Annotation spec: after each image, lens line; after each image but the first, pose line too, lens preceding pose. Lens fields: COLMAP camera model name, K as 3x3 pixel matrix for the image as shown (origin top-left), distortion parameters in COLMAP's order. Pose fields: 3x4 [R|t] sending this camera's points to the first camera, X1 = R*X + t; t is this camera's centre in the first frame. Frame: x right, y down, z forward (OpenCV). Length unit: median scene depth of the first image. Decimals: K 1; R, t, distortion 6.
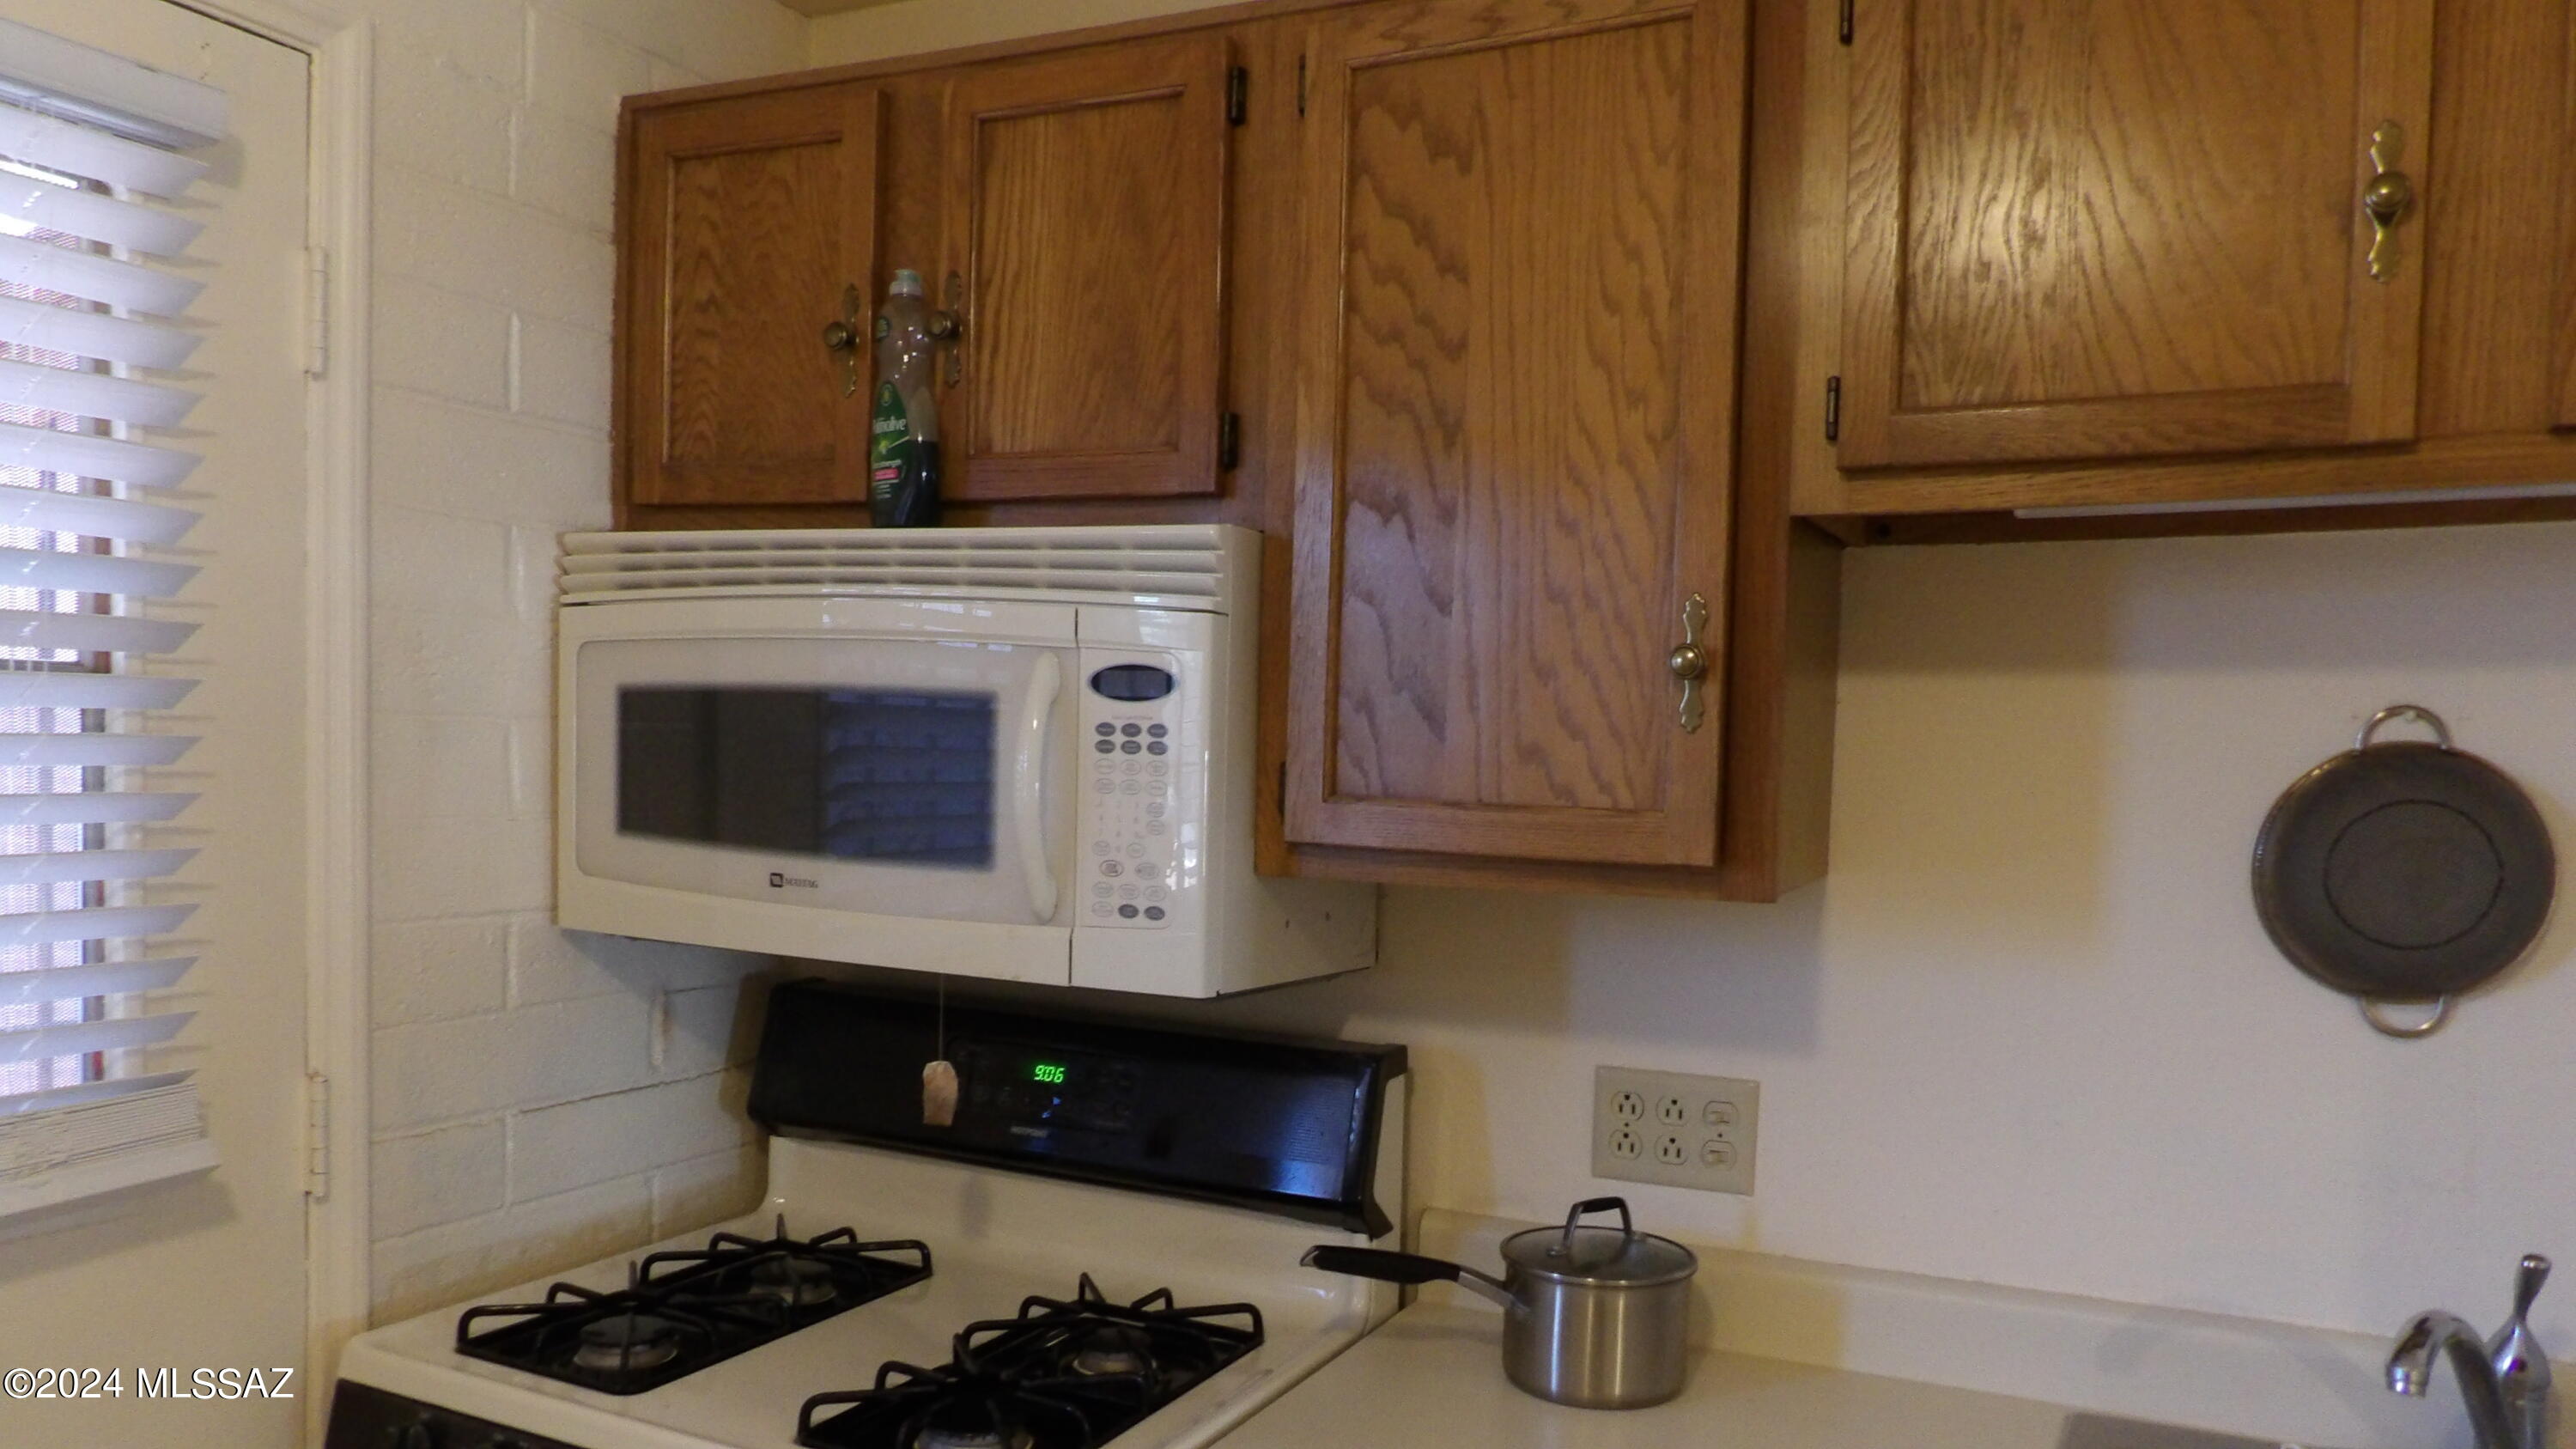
lens RADIAL K [[1850.8, 0, 1299.9], [0, 1850.8, 903.2], [0, 0, 1]] dist [-0.004489, -0.012959]
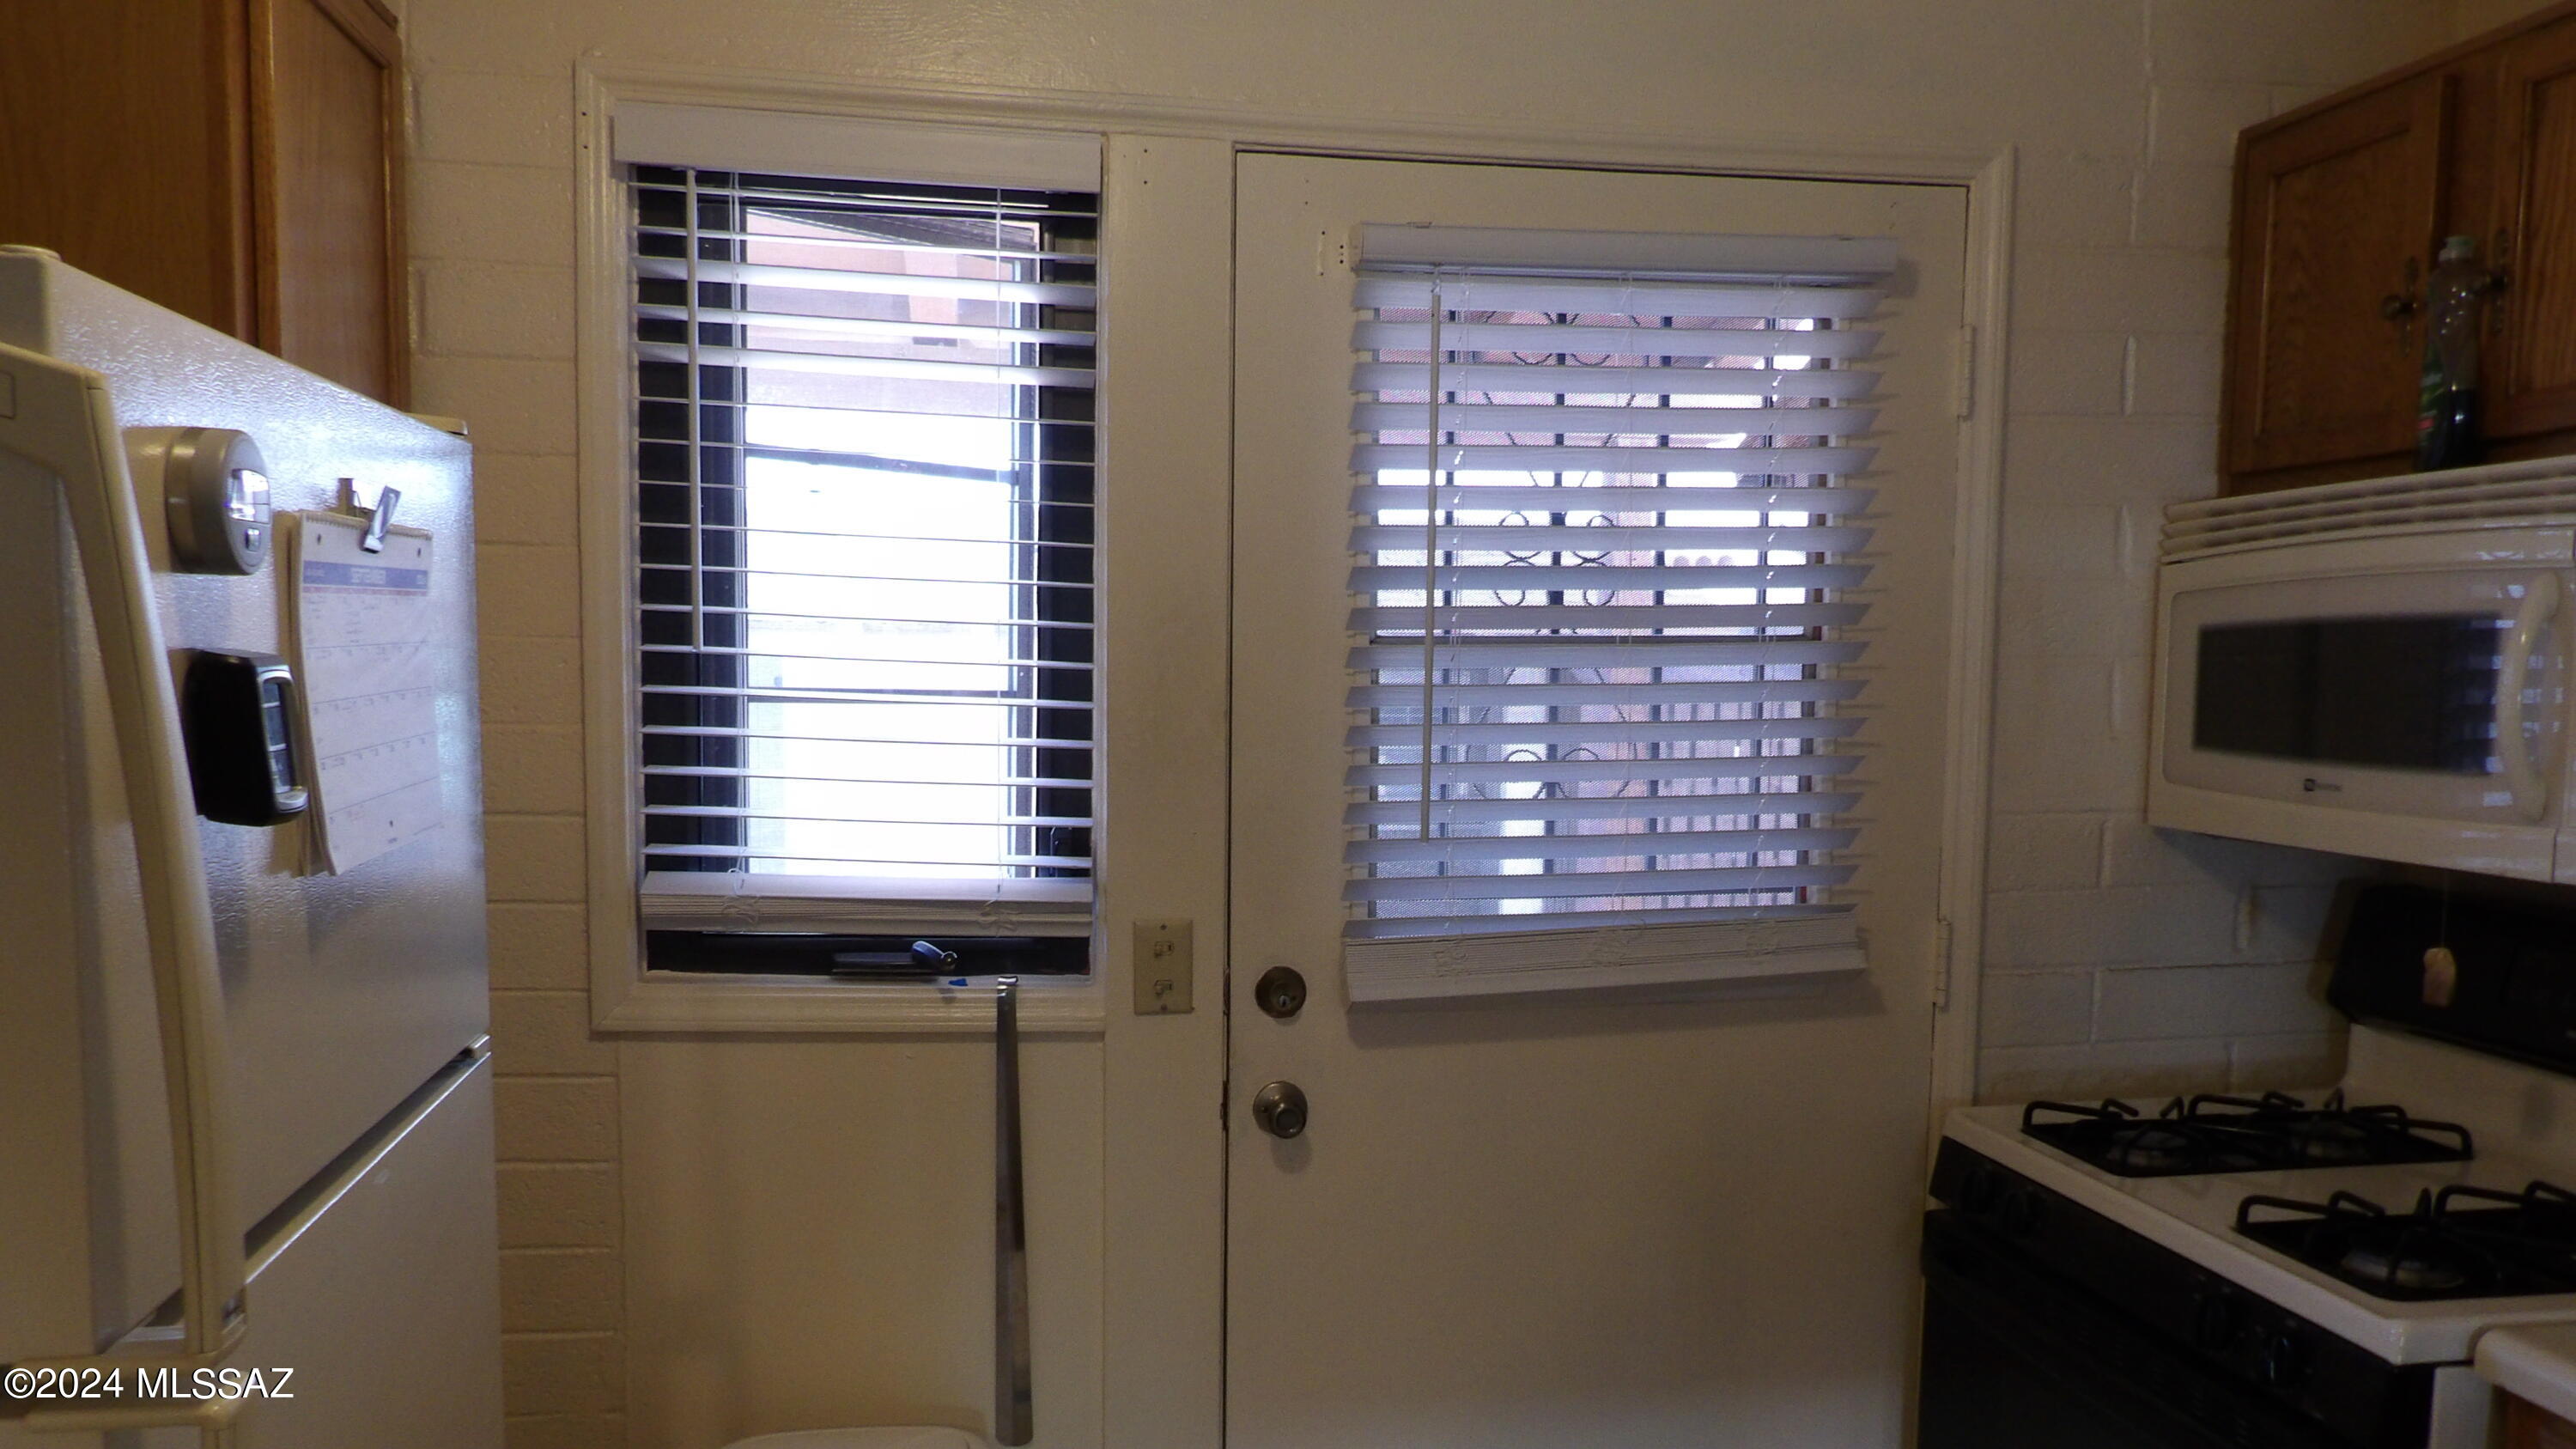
lens RADIAL K [[1850.8, 0, 1251.5], [0, 1850.8, 912.4], [0, 0, 1]] dist [-0.004489, -0.012959]
pose [[0.566166, 0.064622, -0.821754, 0.323086], [-0.038299, 0.997908, 0.052087, 0.034433], [0.823401, 0.001983, 0.567457, -0.231110]]
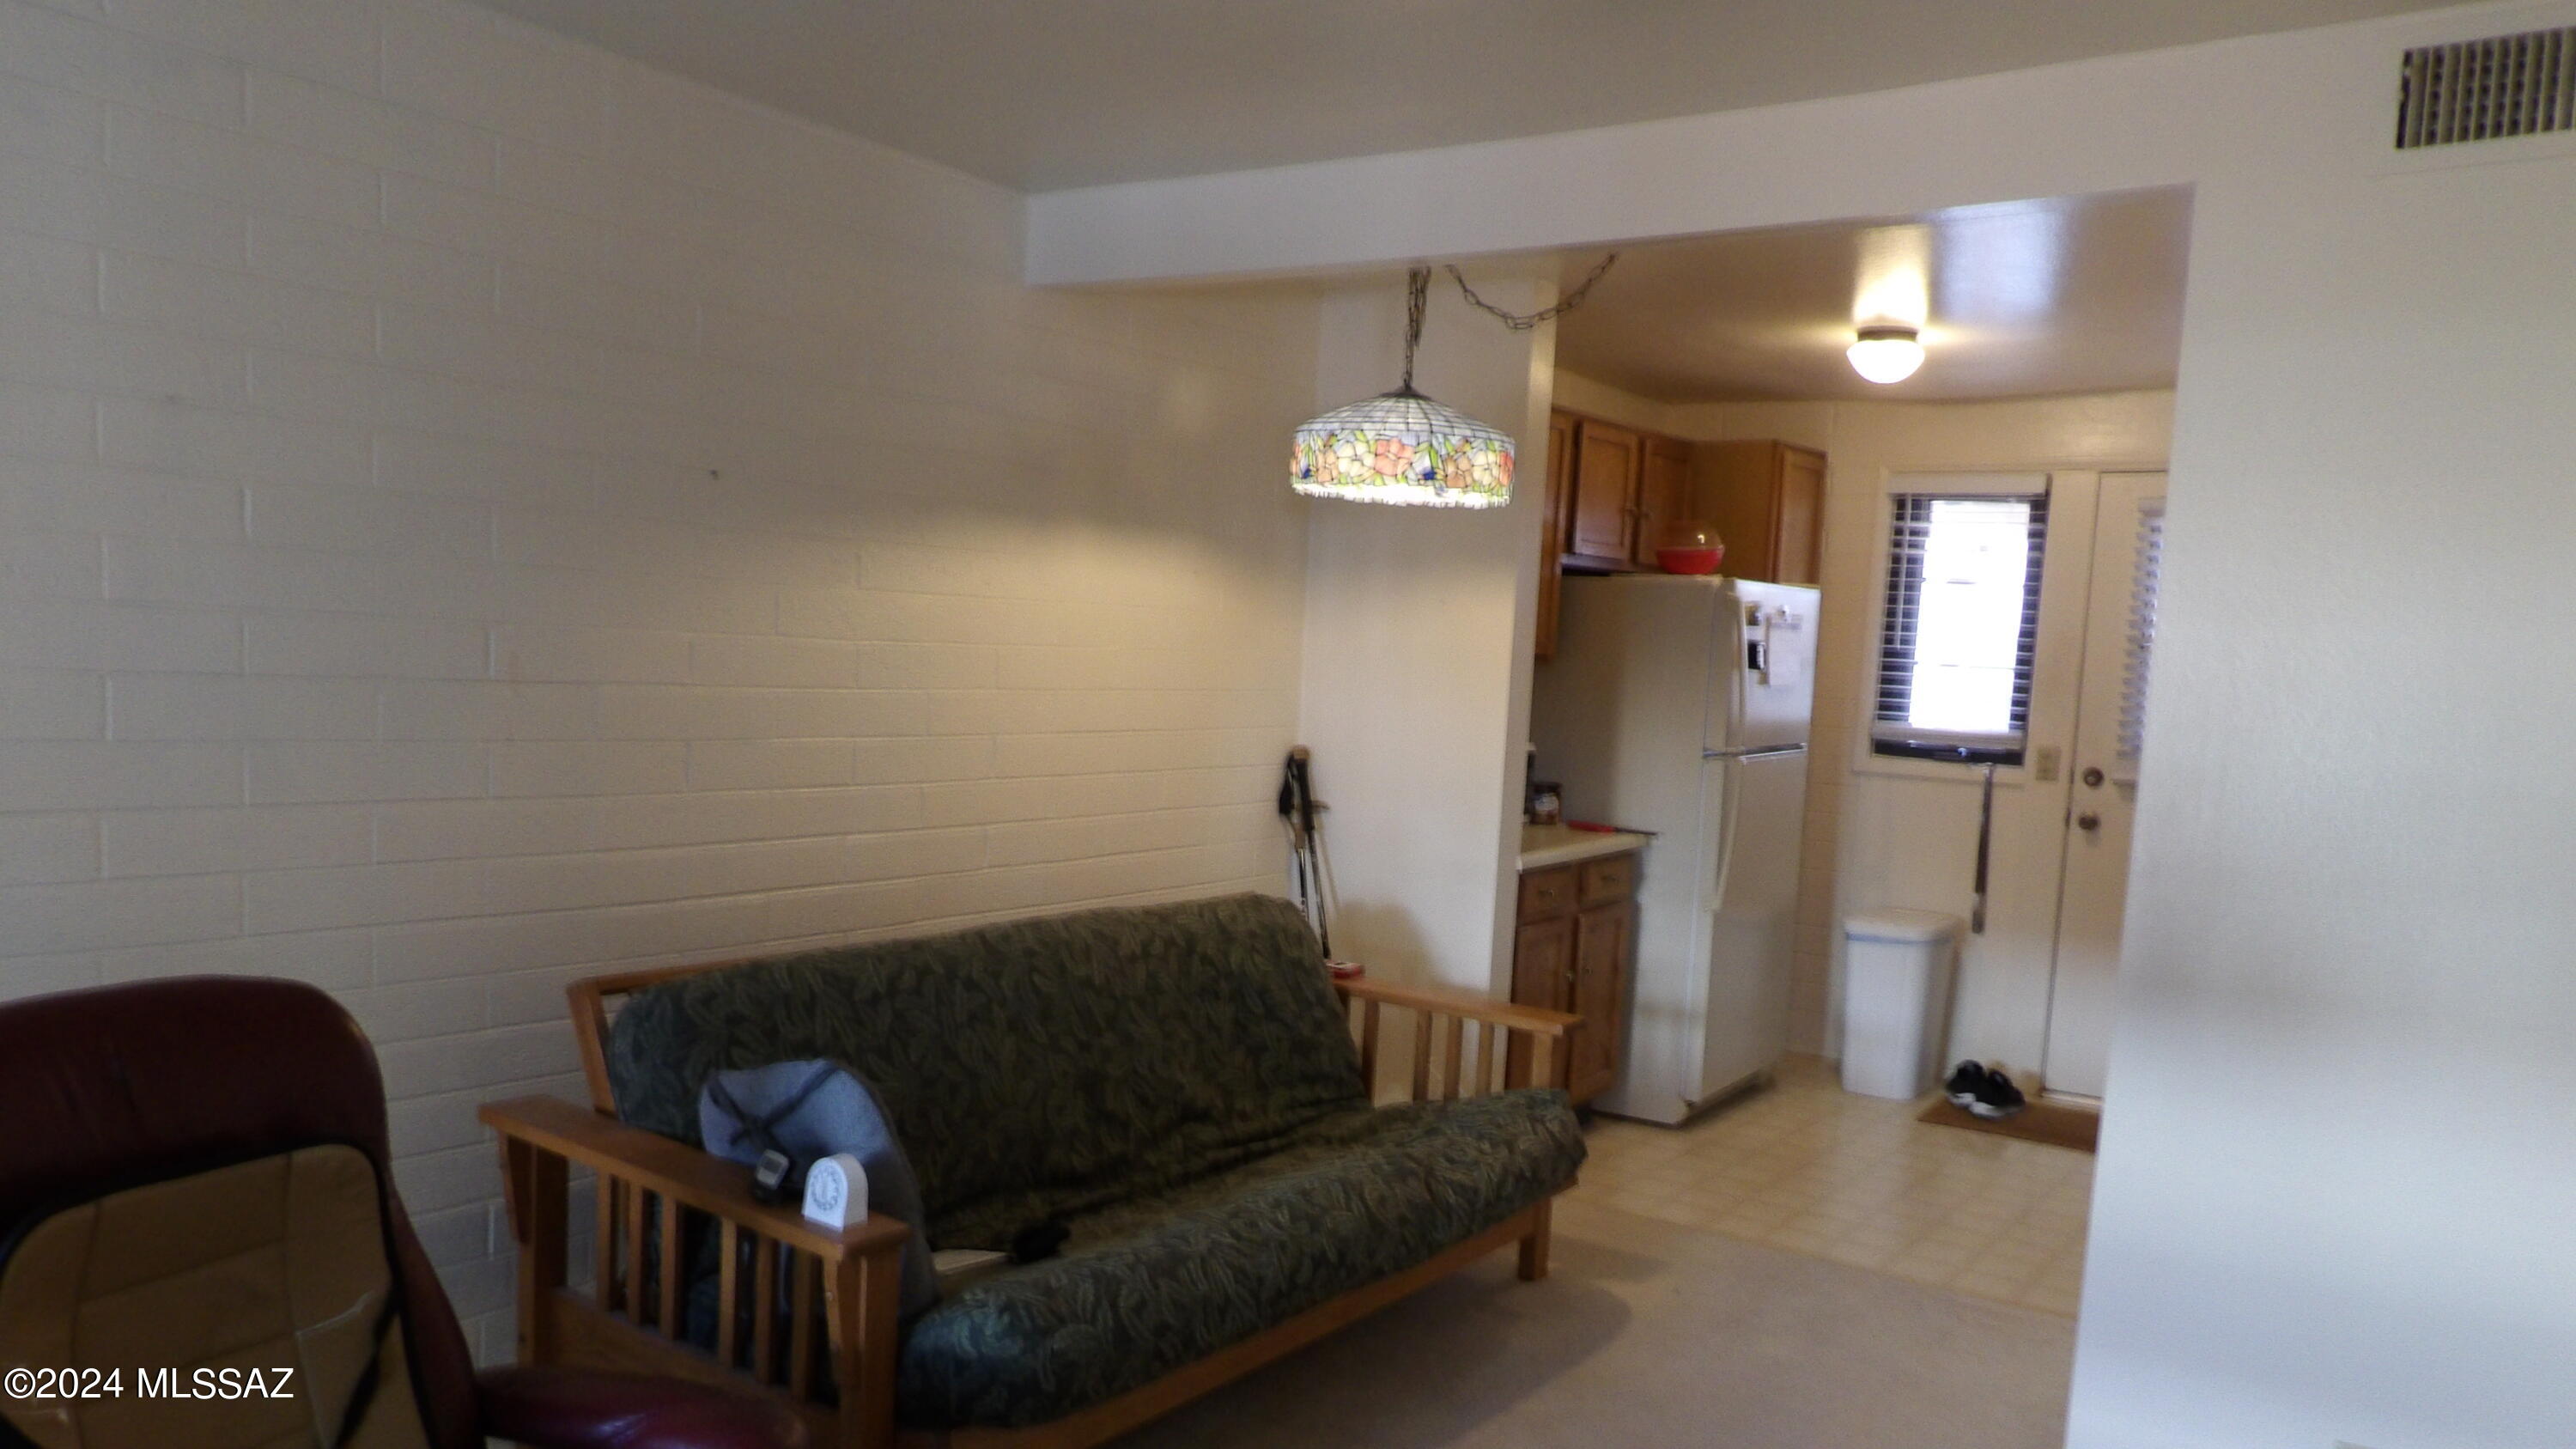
lens RADIAL K [[1850.8, 0, 1274.0], [0, 1850.8, 937.5], [0, 0, 1]] dist [-0.004489, -0.012959]
pose [[-0.156416, 0.097645, -0.982853, 2.984567], [-0.106535, 0.987628, 0.115074, 0.219129], [0.981929, 0.122708, -0.144078, -0.461695]]
